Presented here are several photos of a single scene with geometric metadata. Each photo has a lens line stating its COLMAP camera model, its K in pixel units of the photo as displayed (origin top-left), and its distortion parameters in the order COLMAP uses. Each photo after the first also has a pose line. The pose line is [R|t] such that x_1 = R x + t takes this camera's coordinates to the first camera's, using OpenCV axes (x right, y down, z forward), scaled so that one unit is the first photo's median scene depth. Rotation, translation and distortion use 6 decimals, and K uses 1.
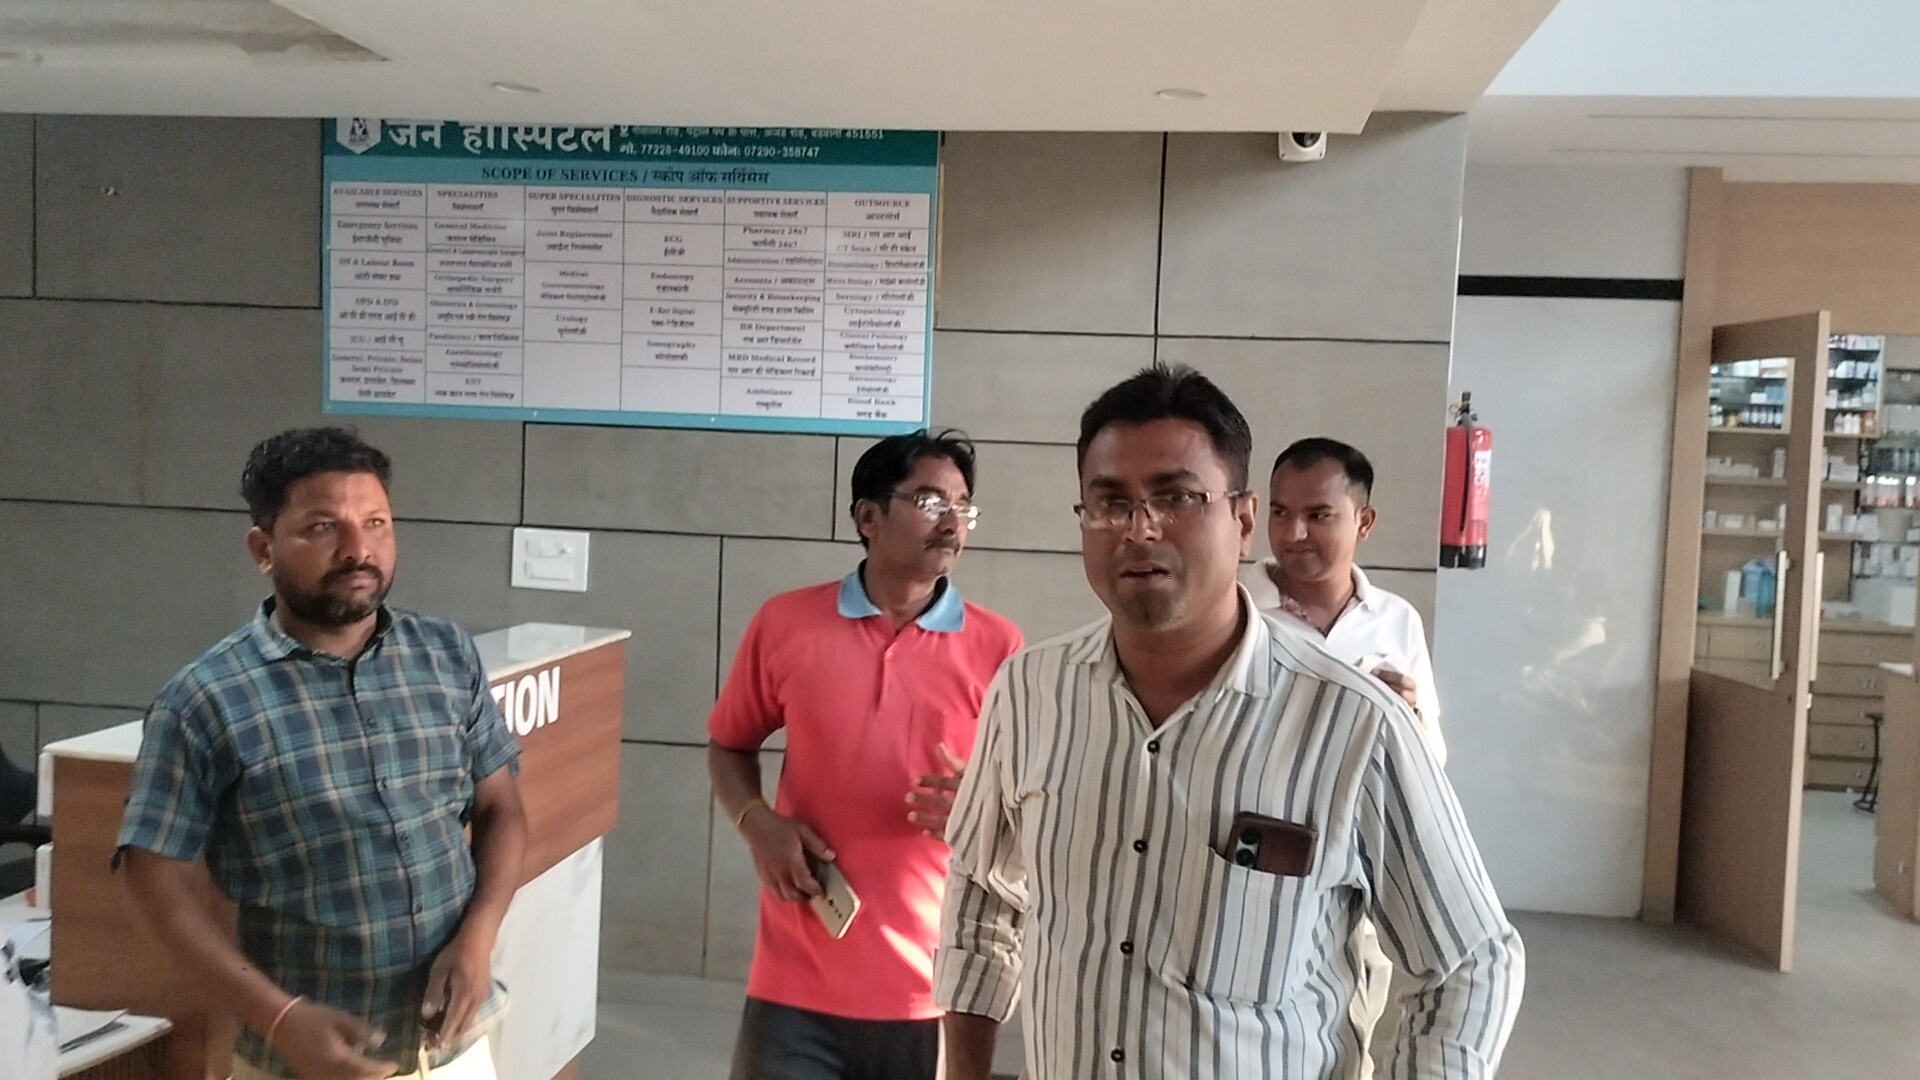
lens RADIAL K [[1690.1, 0, 945.0], [0, 1690.1, 535.2], [0, 0, 1]] dist [0.113598, -0.251133]
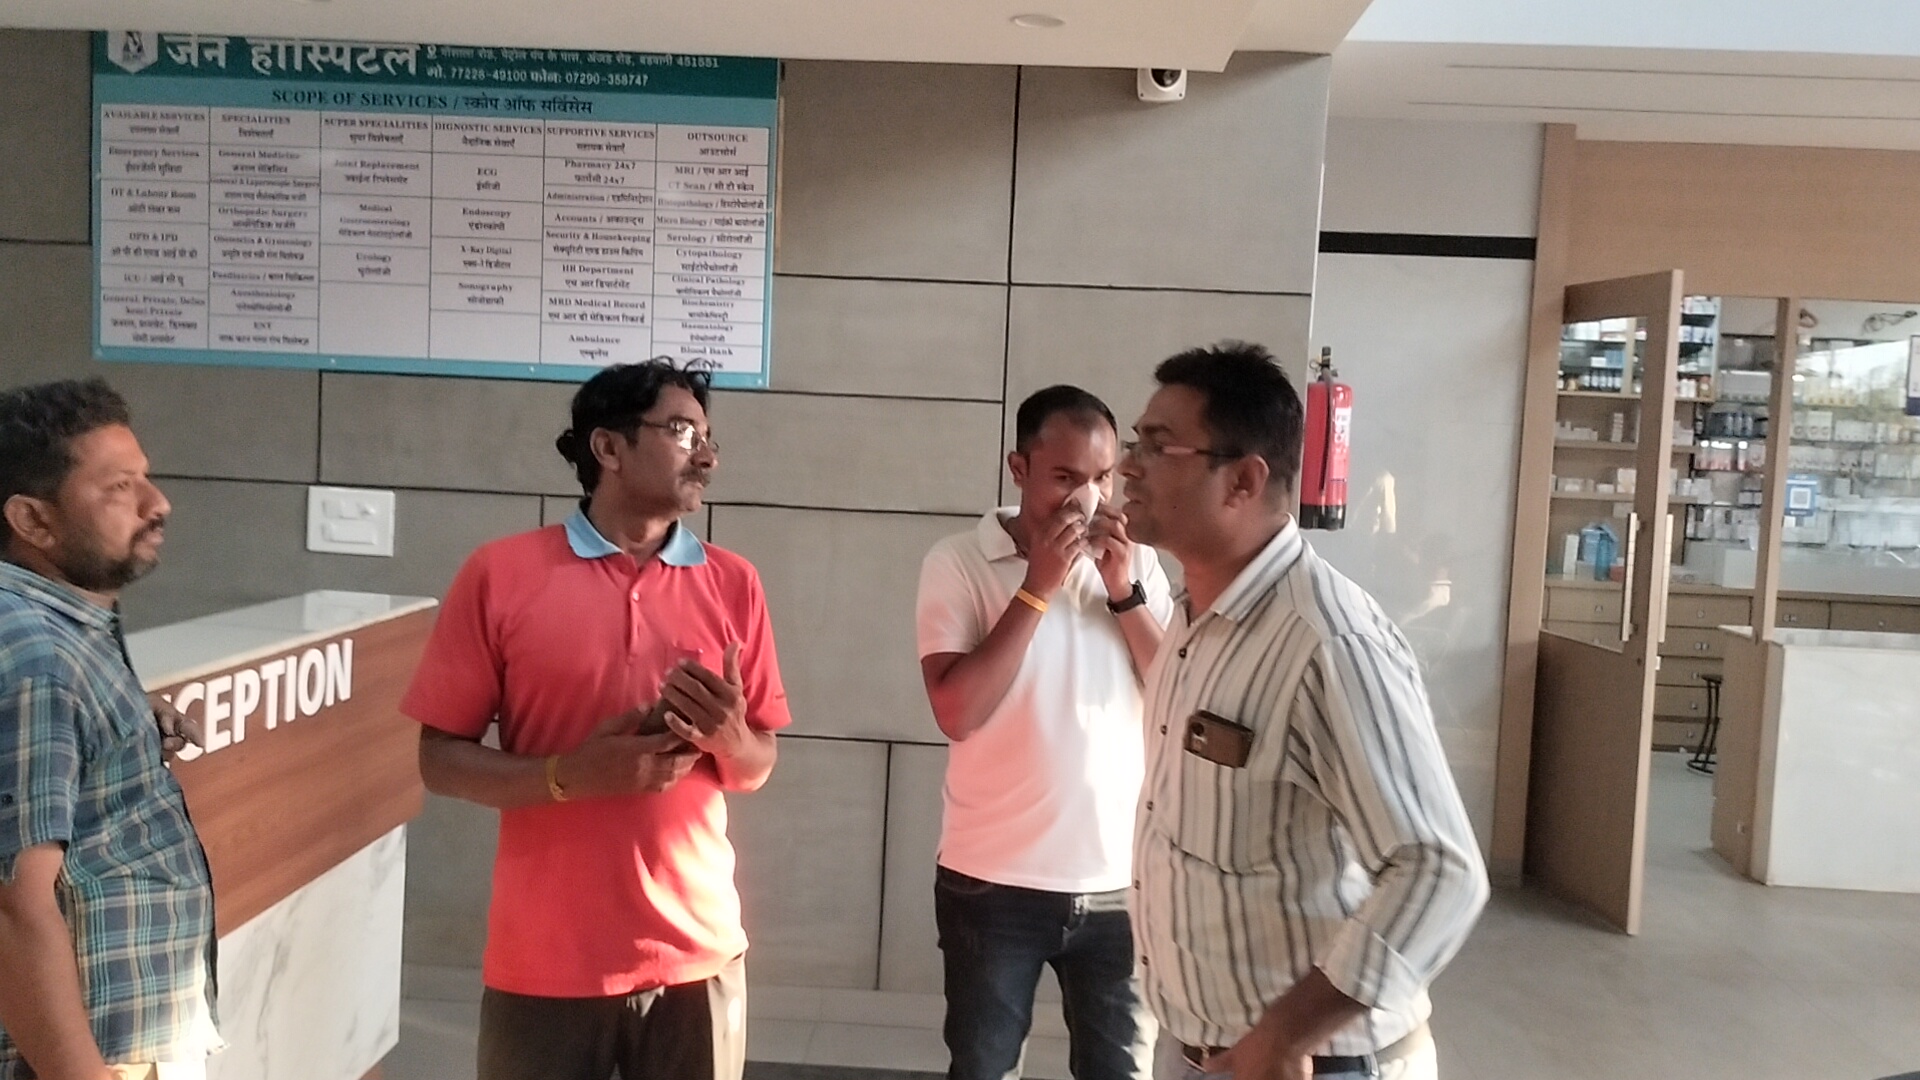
lens RADIAL K [[1690.2, 0, 952.2], [0, 1690.2, 521.9], [0, 0, 1]] dist [0.103530, -0.221573]
pose [[0.995617, -0.001404, 0.093516, 0.003693], [0.000316, 0.999932, 0.011643, 0.004046], [-0.093526, -0.011563, 0.995550, 0.057393]]
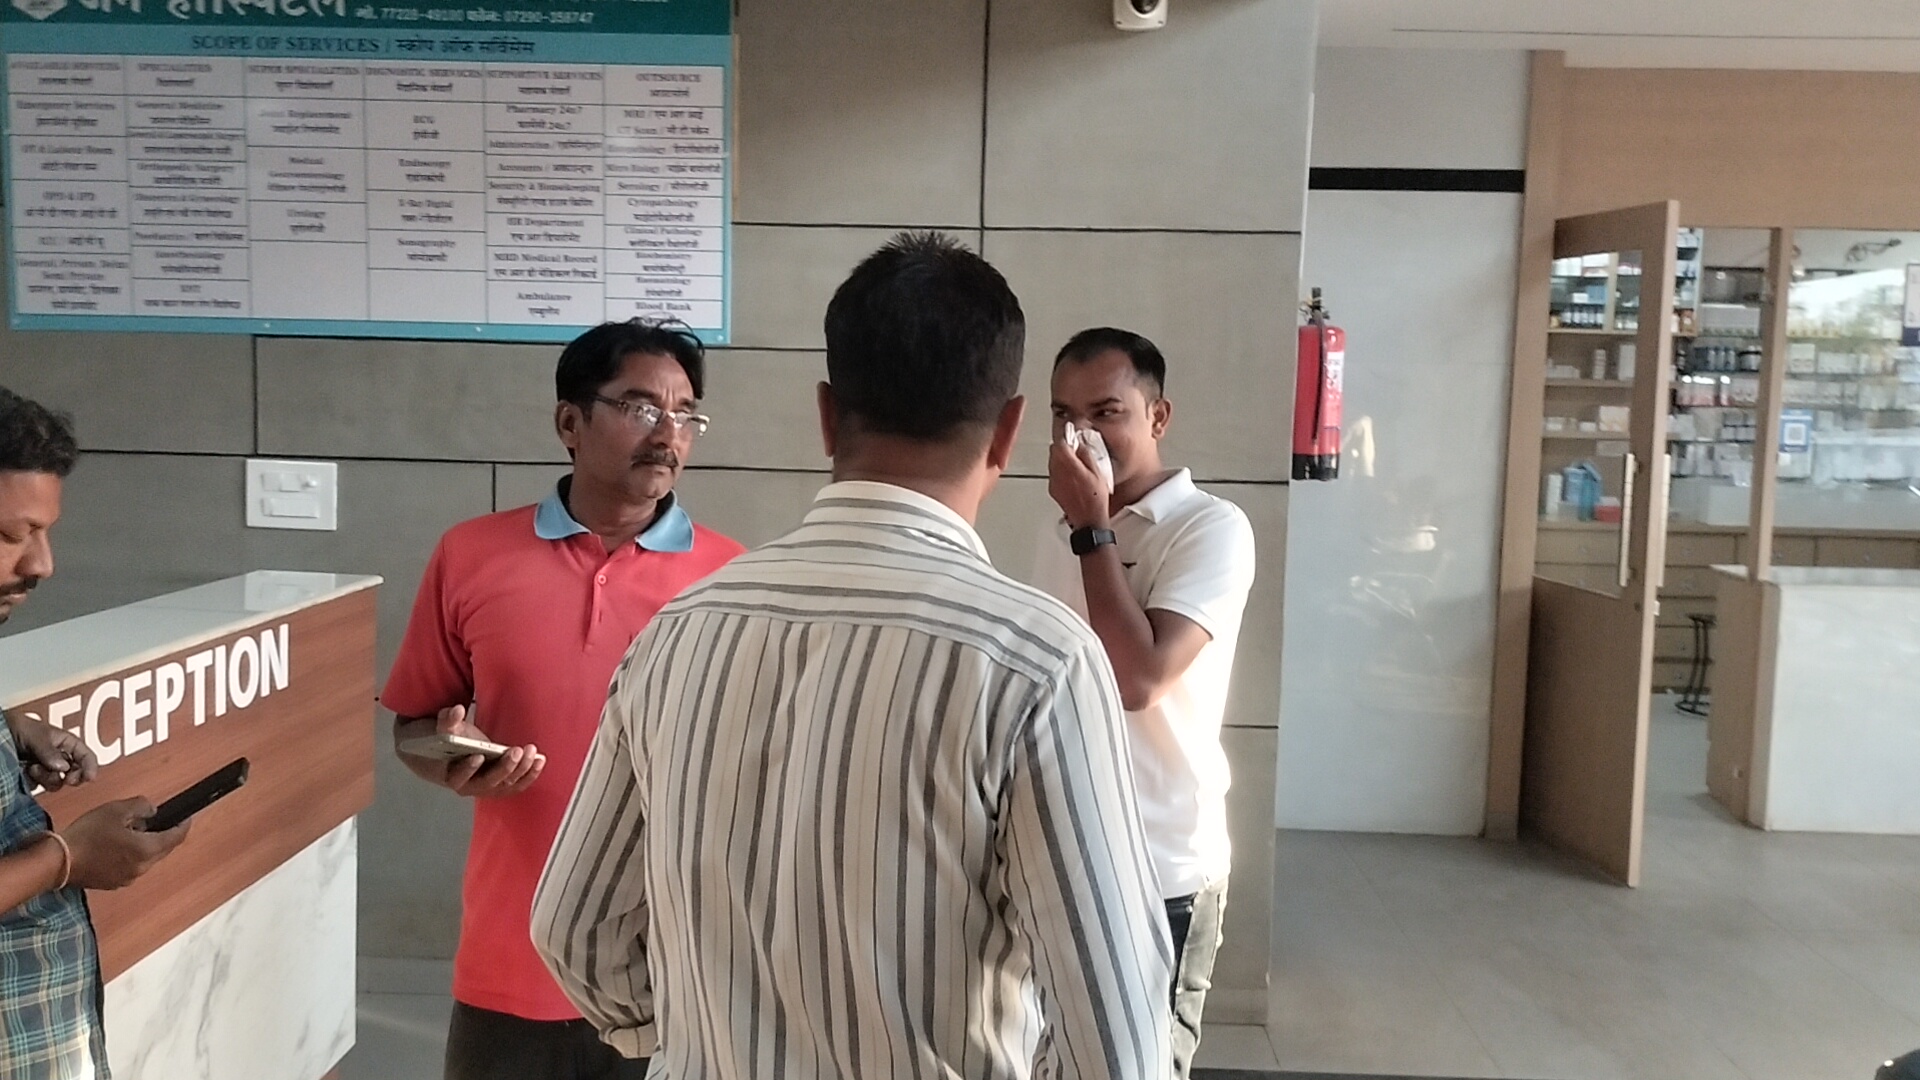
lens RADIAL K [[1690.3, 0, 938.6], [0, 1690.3, 521.1], [0, 0, 1]] dist [0.093081, -0.154260]
pose [[0.994323, -0.026343, 0.103088, 0.004916], [0.022291, 0.998940, 0.040268, 0.000157], [-0.104039, -0.037741, 0.993857, 0.103620]]
